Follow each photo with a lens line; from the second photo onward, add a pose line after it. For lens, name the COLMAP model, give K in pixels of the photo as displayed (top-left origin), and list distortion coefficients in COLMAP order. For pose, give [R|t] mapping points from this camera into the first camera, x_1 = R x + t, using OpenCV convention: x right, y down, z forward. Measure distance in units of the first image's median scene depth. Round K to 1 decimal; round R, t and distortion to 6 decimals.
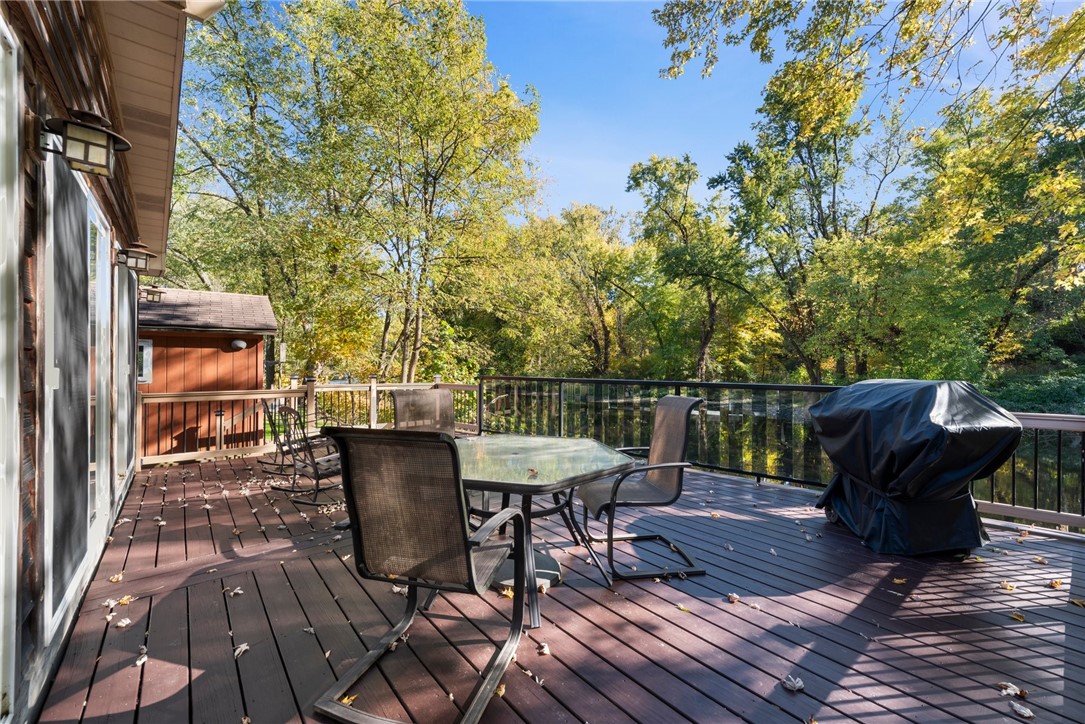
lens RADIAL K [[434.2, 0, 549.6], [0, 434.2, 366.1], [0, 0, 1]] dist [0.007372, -0.000020]
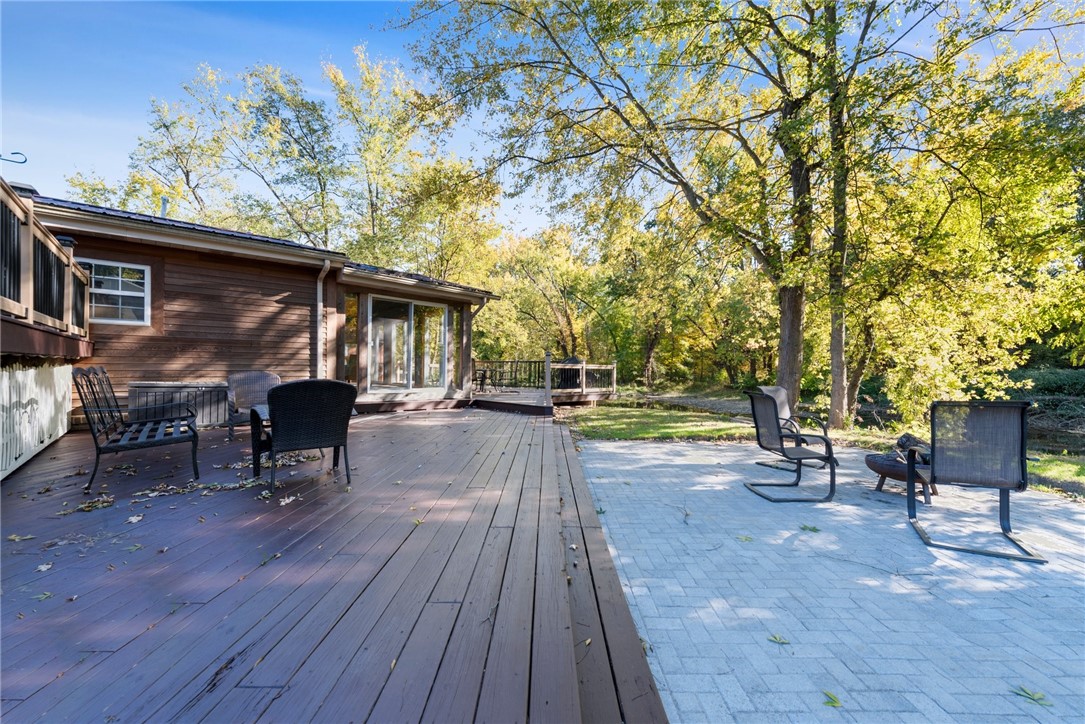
lens RADIAL K [[434.2, 0, 549.6], [0, 434.2, 366.1], [0, 0, 1]] dist [0.007372, -0.000020]
pose [[0.999094, 0.011992, 0.040846, 0.024465], [-0.011625, 0.999890, -0.009208, 0.009802], [-0.040952, 0.008725, 0.999123, -0.203235]]
